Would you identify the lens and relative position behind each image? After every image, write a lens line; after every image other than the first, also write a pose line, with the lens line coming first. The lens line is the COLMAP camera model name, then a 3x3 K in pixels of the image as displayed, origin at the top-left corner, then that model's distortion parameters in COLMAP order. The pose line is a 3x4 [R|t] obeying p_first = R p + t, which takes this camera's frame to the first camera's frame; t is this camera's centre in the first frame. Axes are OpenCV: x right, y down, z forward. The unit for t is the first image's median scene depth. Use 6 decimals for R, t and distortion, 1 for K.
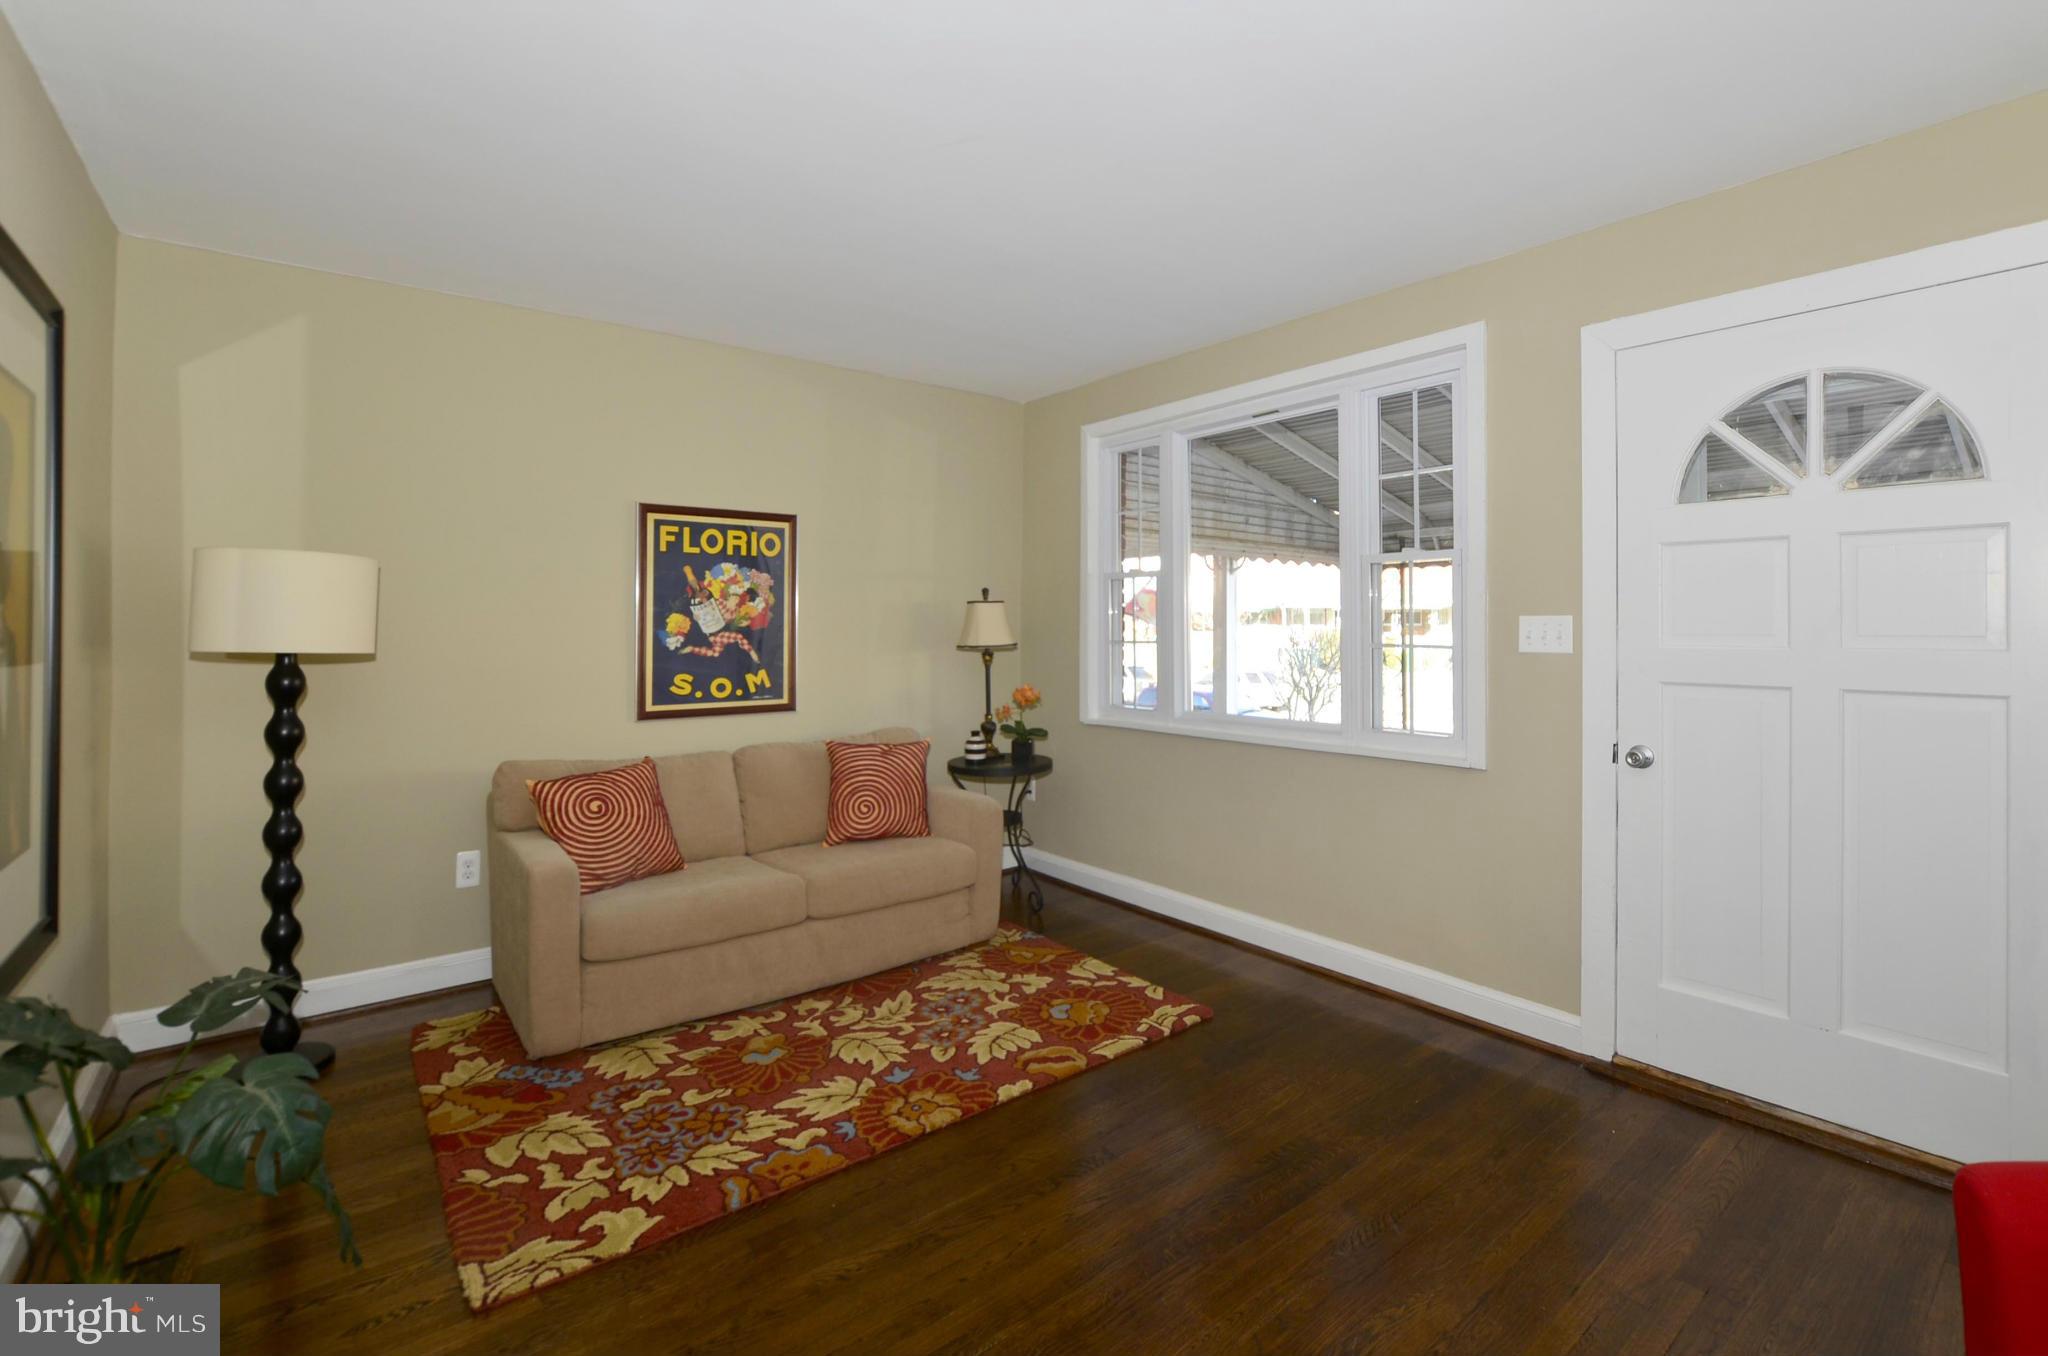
lens RADIAL K [[925.9, 0, 1065.3], [0, 925.9, 624.7], [0, 0, 1]] dist [-0.012694, 0.000206]
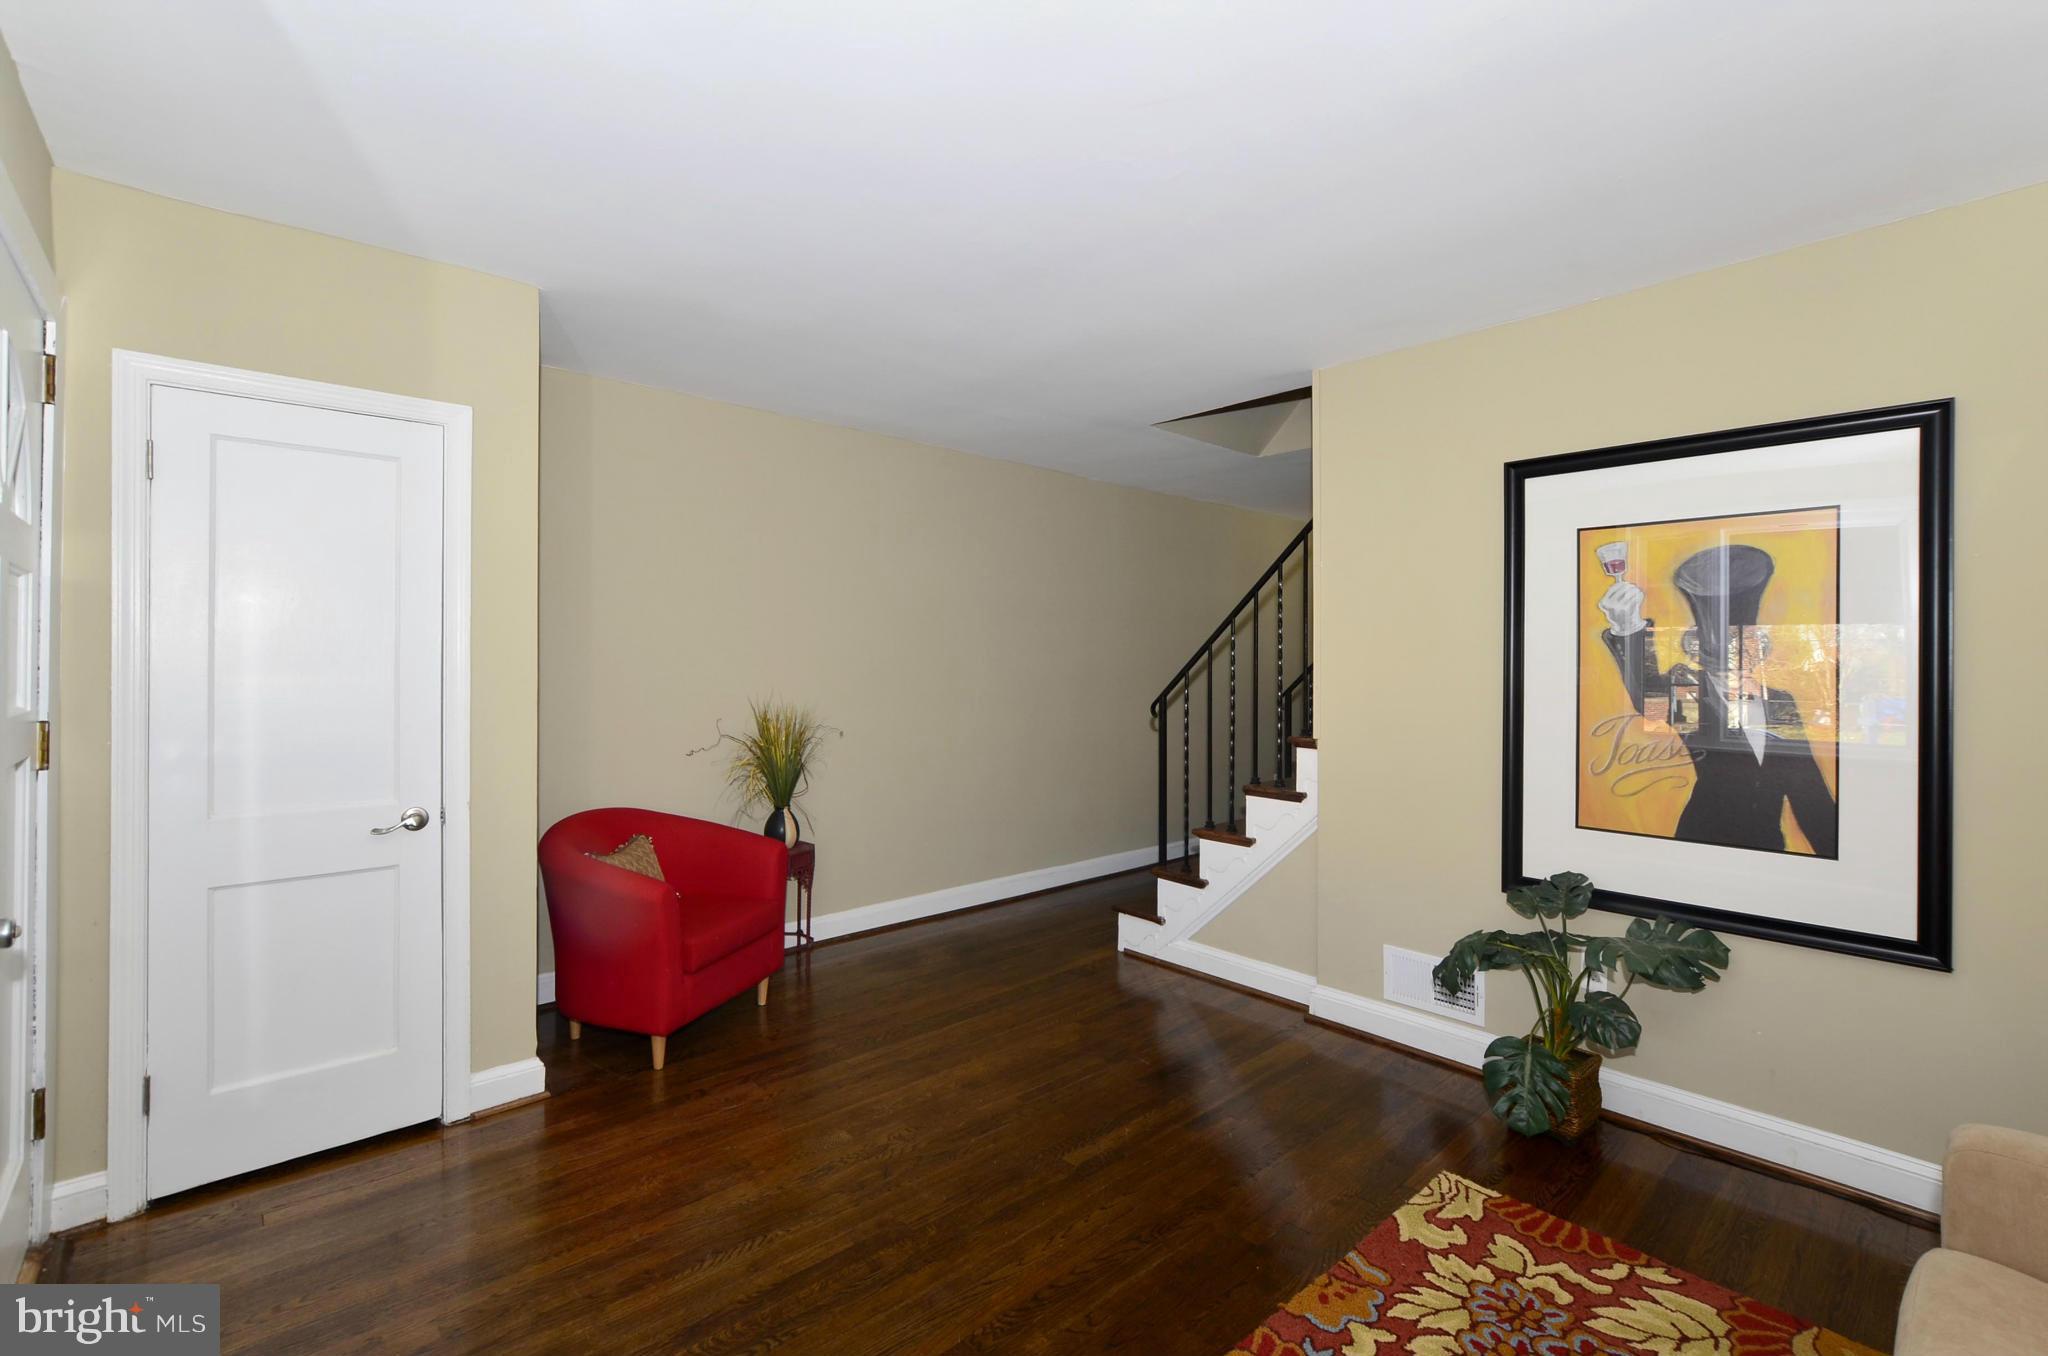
lens RADIAL K [[892.7, 0, 1053.3], [0, 892.7, 661.9], [0, 0, 1]] dist [-0.012277, 0.000164]
pose [[-0.997336, -0.007359, -0.072573, 0.027074], [-0.007293, 0.999973, -0.001179, -0.013139], [0.072579, -0.000647, -0.997362, 1.219275]]
